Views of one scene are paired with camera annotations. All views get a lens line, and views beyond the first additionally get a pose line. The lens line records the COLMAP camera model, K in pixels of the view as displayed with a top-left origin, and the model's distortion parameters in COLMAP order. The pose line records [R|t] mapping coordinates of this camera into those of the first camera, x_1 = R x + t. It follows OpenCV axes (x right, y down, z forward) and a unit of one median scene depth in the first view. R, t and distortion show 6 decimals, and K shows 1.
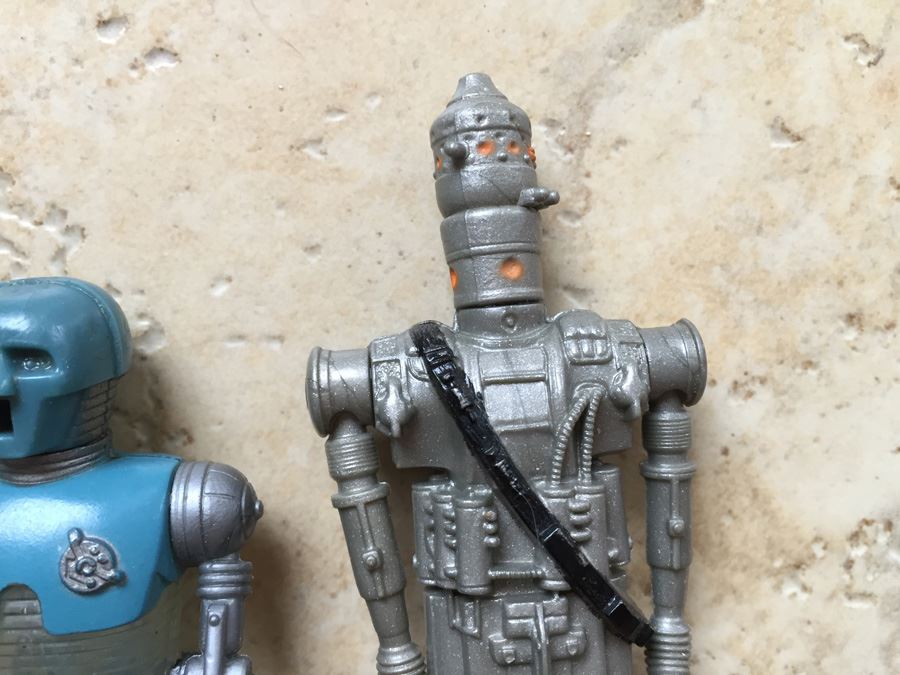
lens RADIAL K [[743.1, 0, 462.4], [0, 743.1, 321.7], [0, 0, 1]] dist [0.056665, -0.120710]
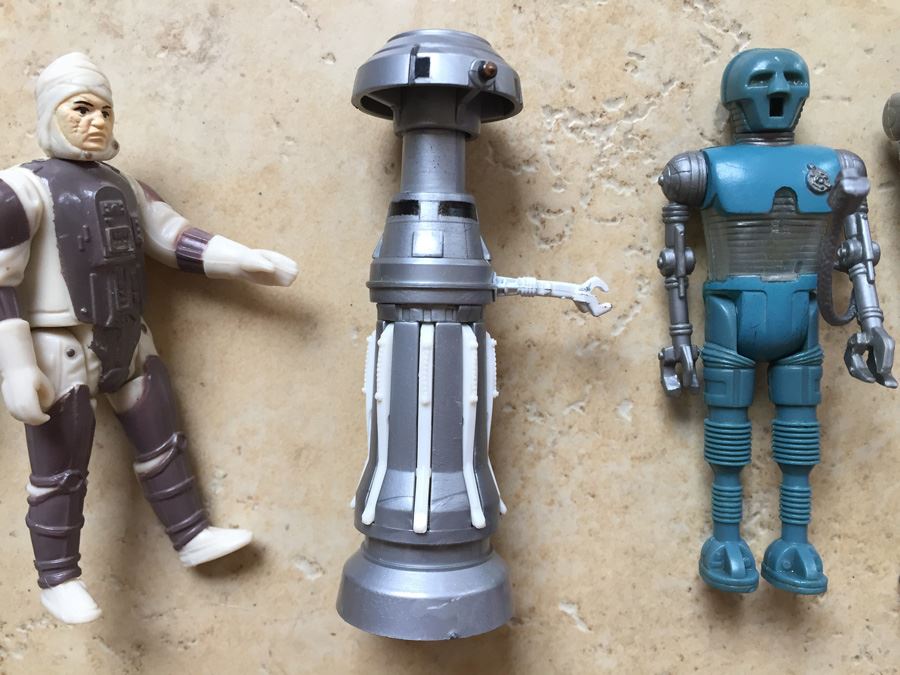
lens RADIAL K [[731.1, 0, 447.5], [0, 731.1, 329.4], [0, 0, 1]] dist [0.055207, -0.109411]
pose [[0.998071, 0.035266, -0.051103, -1.110230], [-0.033749, 0.998972, 0.030248, 0.561997], [0.052117, -0.028465, 0.998235, -0.859145]]
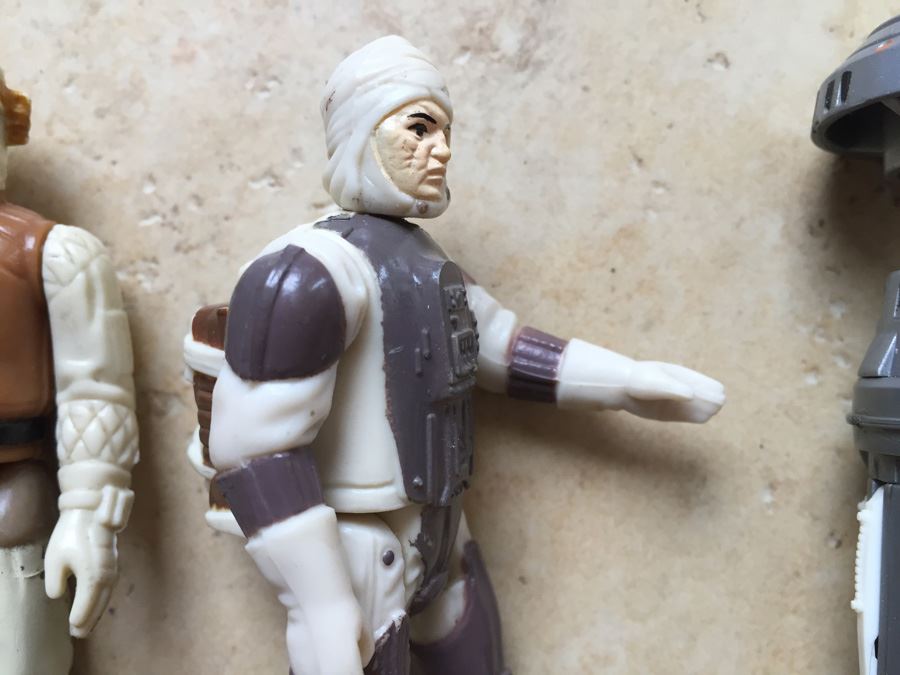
lens RADIAL K [[743.1, 0, 434.4], [0, 743.1, 340.9], [0, 0, 1]] dist [0.056665, -0.120710]
pose [[0.997388, 0.018605, -0.069792, -1.859927], [-0.022801, 0.997950, -0.059805, 0.483684], [0.068536, 0.061240, 0.995767, -0.240231]]
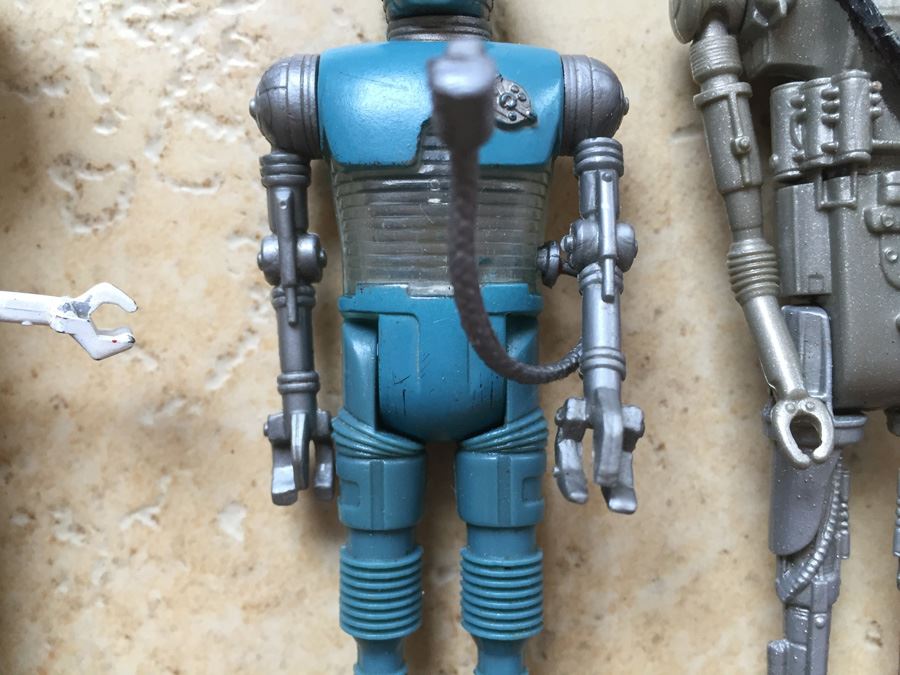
lens RADIAL K [[743.1, 0, 457.1], [0, 743.1, 330.8], [0, 0, 1]] dist [0.056665, -0.120710]
pose [[0.998684, 0.042610, -0.028545, -0.419365], [-0.042332, 0.999051, 0.010254, 0.510931], [0.028955, -0.009032, 0.999540, -0.055698]]
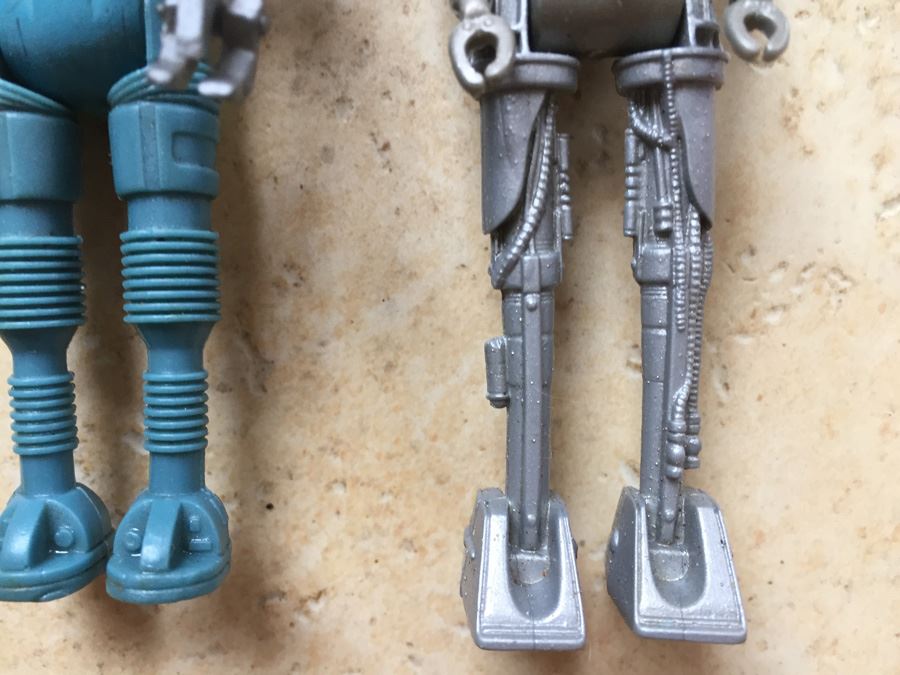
lens RADIAL K [[743.1, 0, 471.8], [0, 743.1, 349.2], [0, 0, 1]] dist [0.056665, -0.120710]
pose [[0.999838, 0.016902, 0.006180, -0.045637], [-0.017200, 0.998513, 0.051726, 0.878827], [-0.005297, -0.051824, 0.998642, 0.066559]]
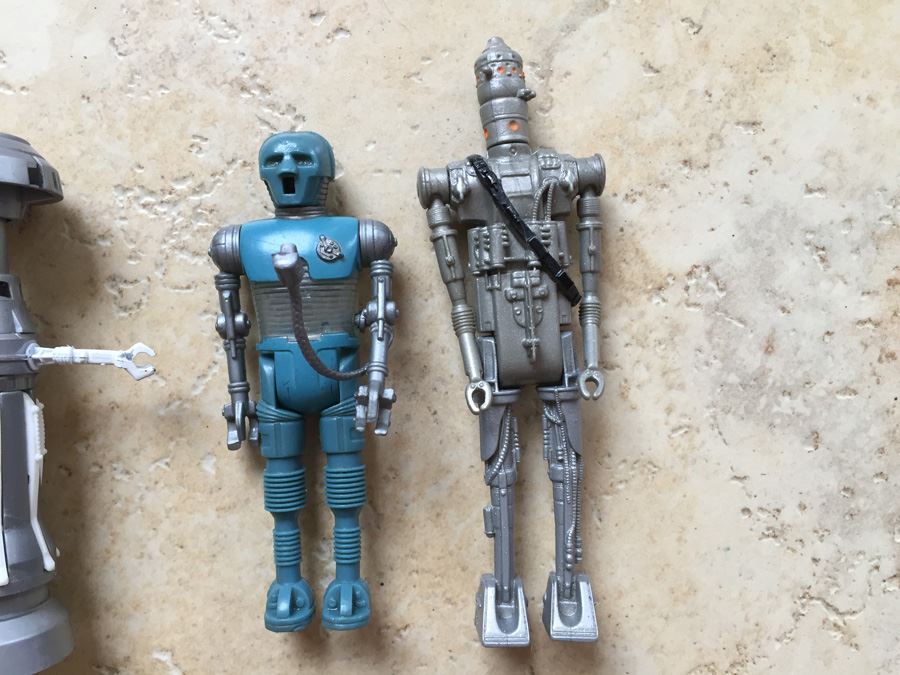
lens RADIAL K [[743.1, 0, 462.5], [0, 743.1, 333.8], [0, 0, 1]] dist [0.056665, -0.120710]
pose [[0.999968, -0.007258, -0.003386, -0.069120], [0.007201, 0.999834, -0.016735, 0.495316], [0.003507, 0.016710, 0.999854, -1.007403]]
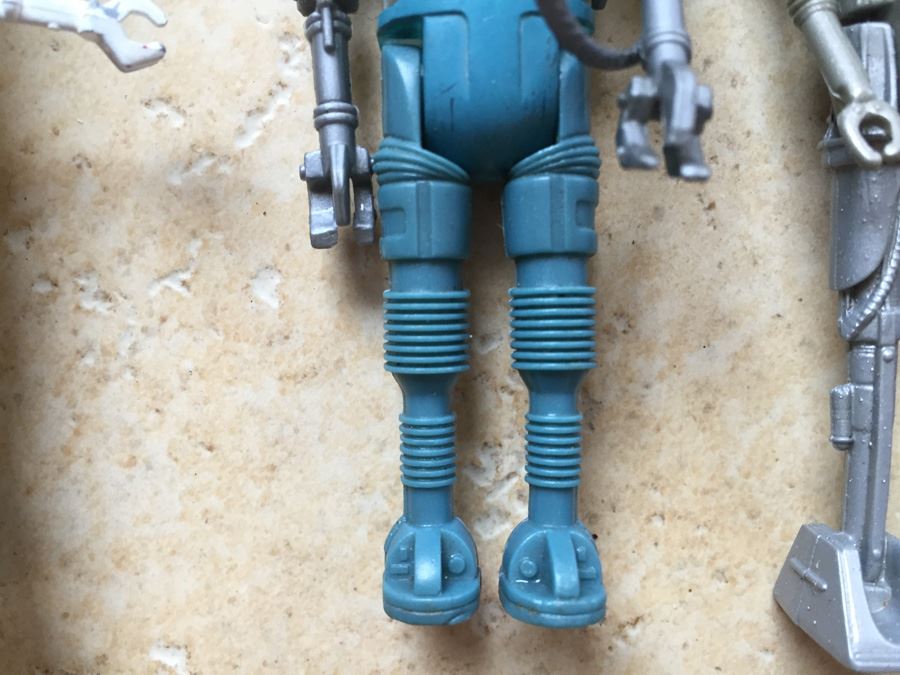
lens RADIAL K [[743.1, 0, 450.7], [0, 743.1, 343.4], [0, 0, 1]] dist [0.056665, -0.120710]
pose [[0.999406, 0.026774, -0.021693, -0.481230], [-0.026294, 0.999410, 0.022104, 0.849611], [0.022272, -0.021521, 0.999520, -0.017564]]
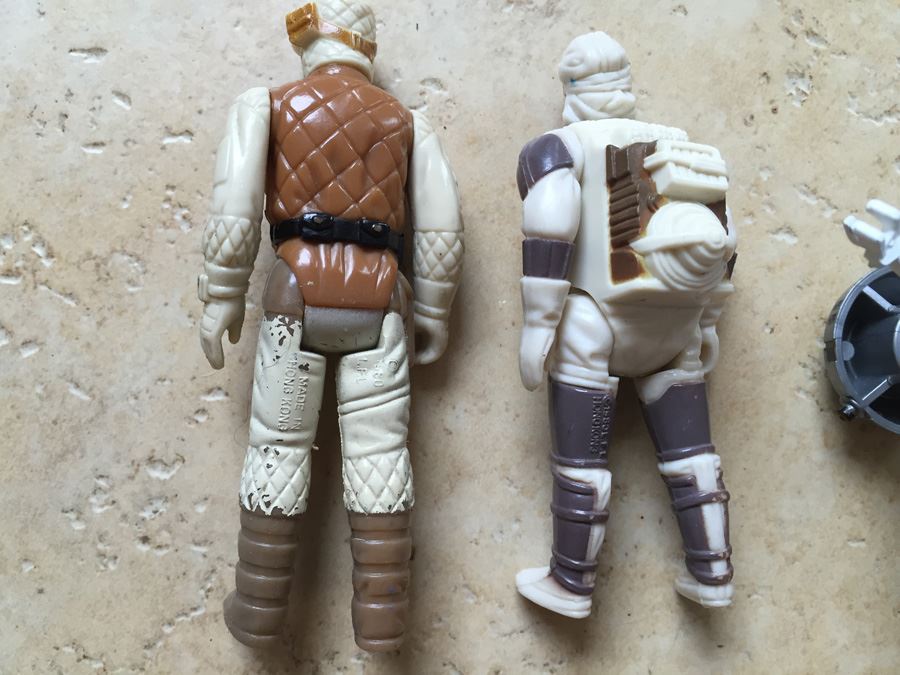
lens RADIAL K [[743.1, 0, 440.7], [0, 743.1, 343.5], [0, 0, 1]] dist [0.056665, -0.120710]
pose [[0.999801, -0.005047, -0.019322, -2.029068], [0.003130, 0.995182, -0.098000, 0.898257], [0.019723, 0.097920, 0.994999, -0.727088]]
